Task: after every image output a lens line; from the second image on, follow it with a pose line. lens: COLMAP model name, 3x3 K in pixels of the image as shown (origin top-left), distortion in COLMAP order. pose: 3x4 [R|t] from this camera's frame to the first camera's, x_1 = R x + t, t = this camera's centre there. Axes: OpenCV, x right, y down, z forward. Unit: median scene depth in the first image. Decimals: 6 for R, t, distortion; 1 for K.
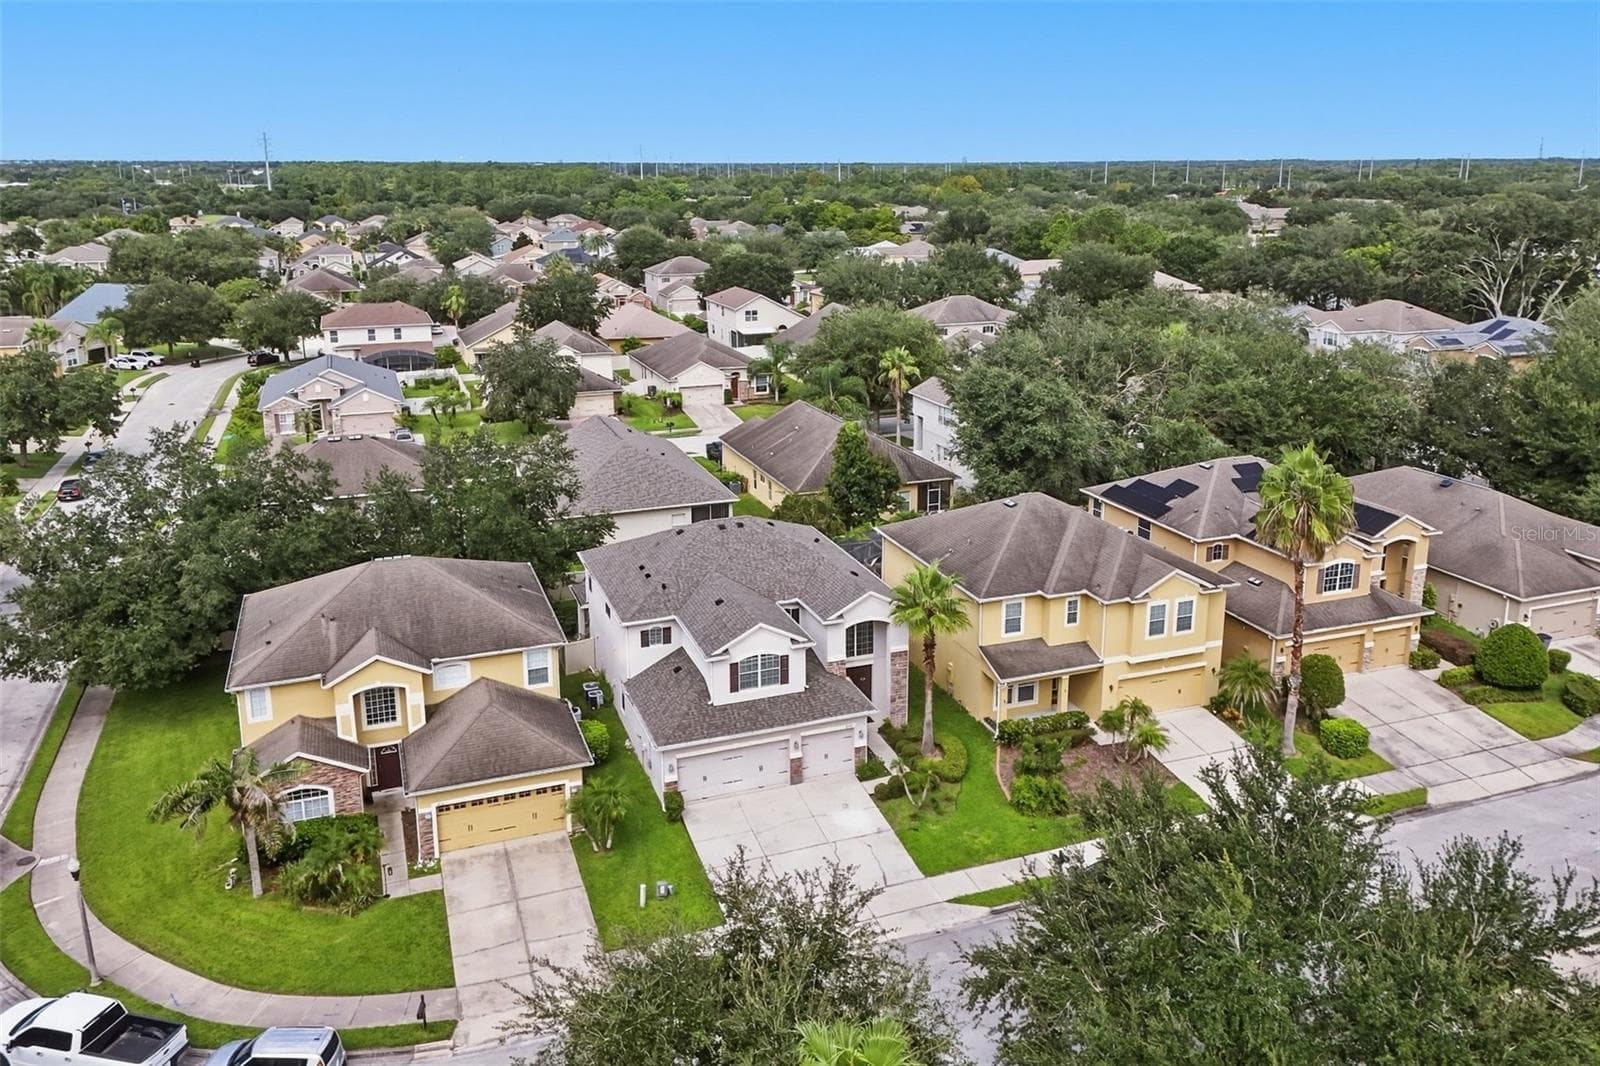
lens RADIAL K [[1221.0, 0, 800.5], [0, 1221.0, 439.2], [0, 0, 1]] dist [0.146979, -0.242156]
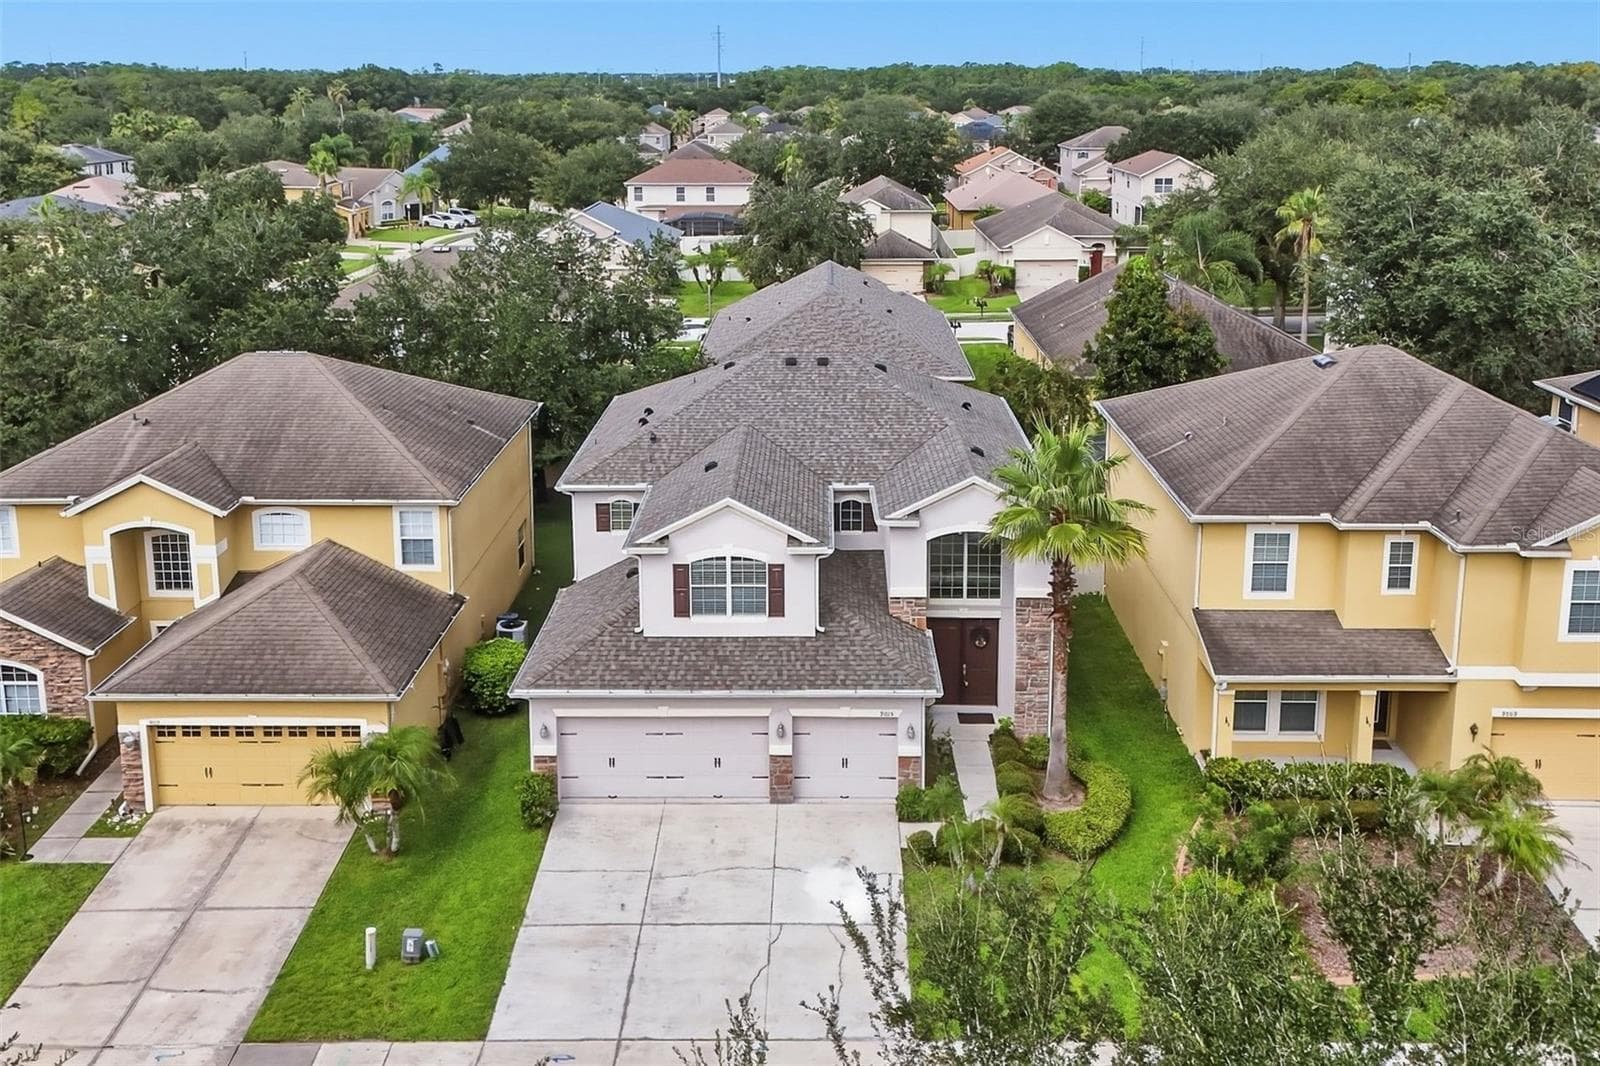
lens RADIAL K [[1431.0, 0, 797.0], [0, 1431.0, 350.0], [0, 0, 1]] dist [0.086515, -0.088759]
pose [[0.930820, 0.066965, -0.359291, 0.201152], [-0.079366, 0.996648, -0.019860, 0.085680], [0.356757, 0.047002, 0.933014, 0.370454]]
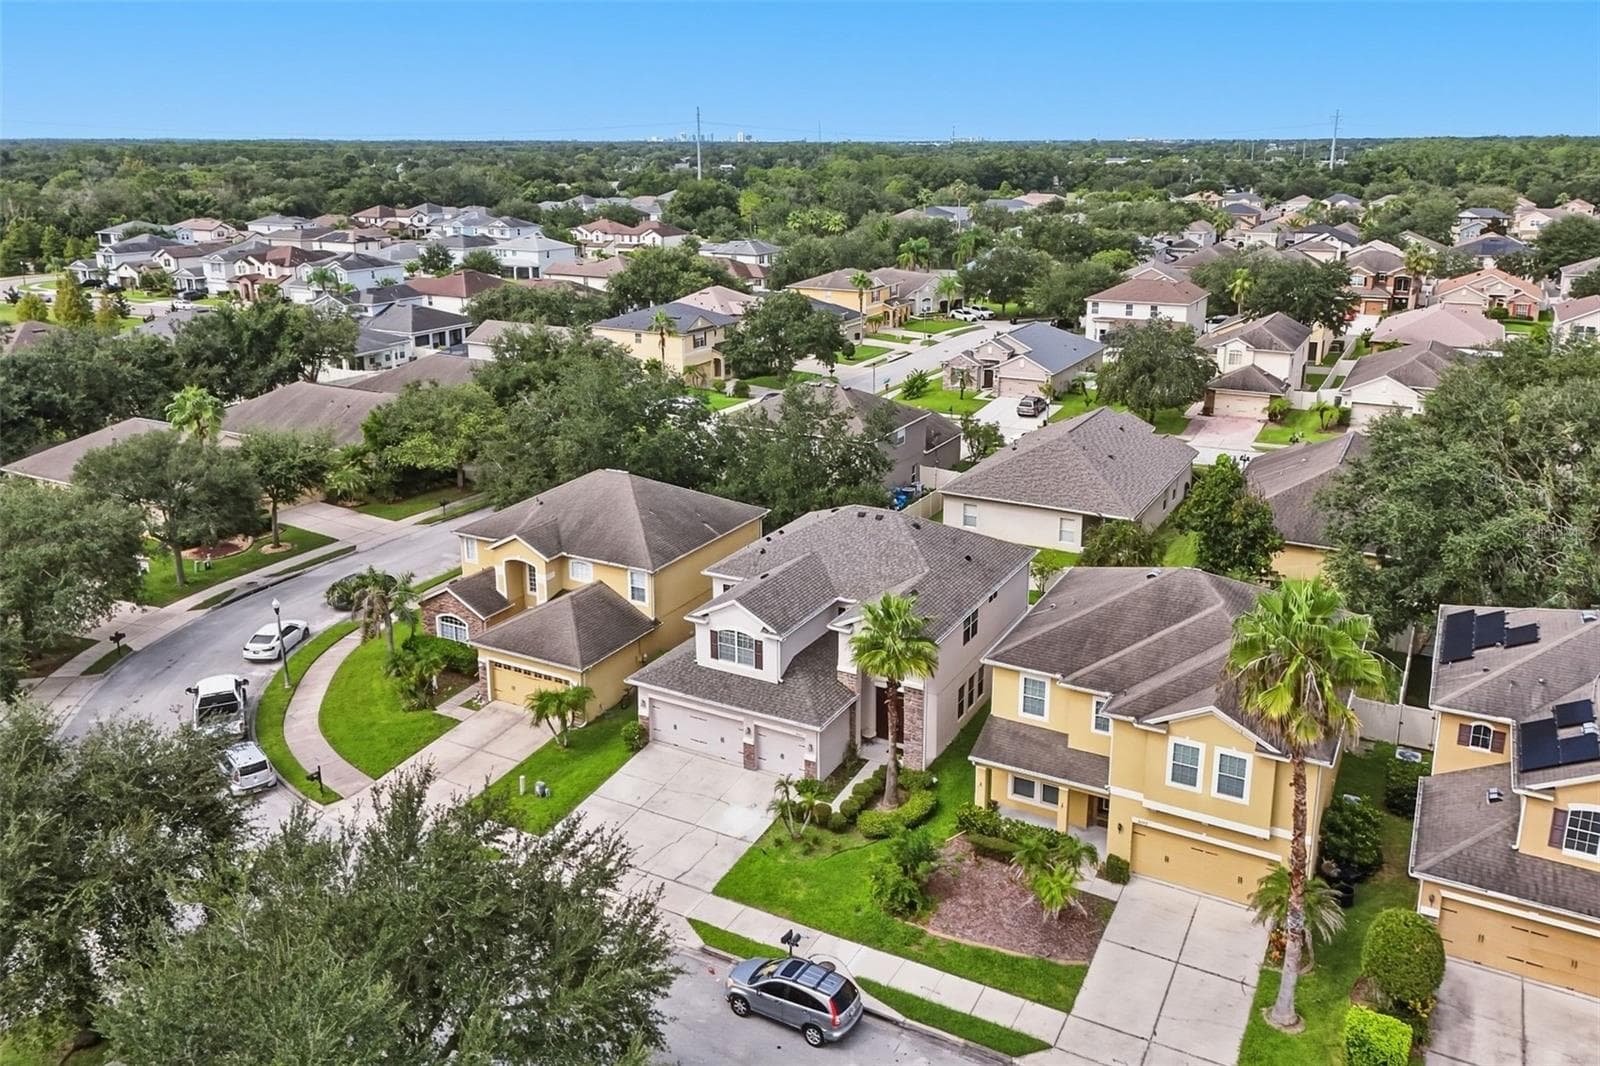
lens RADIAL K [[1208.4, 0, 800.5], [0, 1208.4, 446.9], [0, 0, 1]] dist [0.121479, -0.121991]
pose [[0.649299, 0.185835, -0.737480, 0.646739], [-0.167109, 0.980851, 0.100034, -0.074579], [0.741947, 0.058288, 0.667920, 0.332374]]
